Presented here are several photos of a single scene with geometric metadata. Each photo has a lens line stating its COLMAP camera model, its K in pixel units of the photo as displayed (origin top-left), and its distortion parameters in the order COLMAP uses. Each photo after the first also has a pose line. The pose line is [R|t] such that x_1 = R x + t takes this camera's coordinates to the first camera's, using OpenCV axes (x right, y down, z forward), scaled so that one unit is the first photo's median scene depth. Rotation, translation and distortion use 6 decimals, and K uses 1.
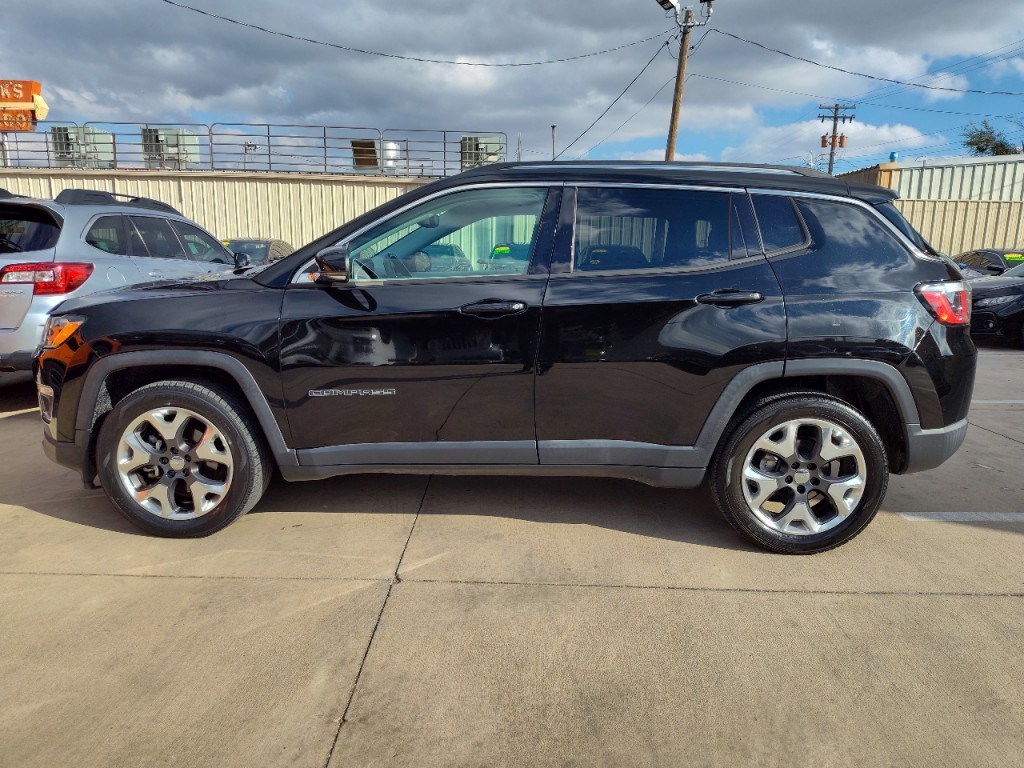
lens RADIAL K [[721.0, 0, 500.2], [0, 721.0, 384.2], [0, 0, 1]] dist [0.049099, -0.053478]
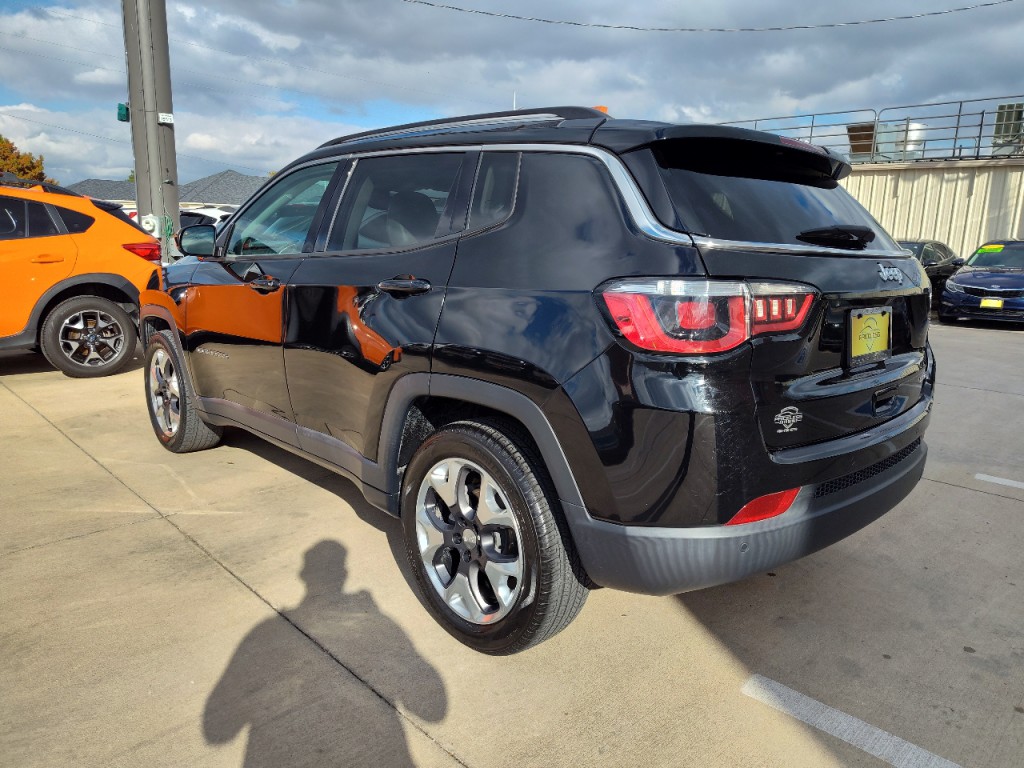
lens RADIAL K [[721.0, 0, 500.2], [0, 721.0, 384.2], [0, 0, 1]] dist [0.049099, -0.053478]
pose [[0.700918, 0.143837, -0.698588, 0.702325], [-0.145678, 0.987677, 0.057195, -0.054135], [0.698206, 0.061680, 0.713235, 0.380149]]
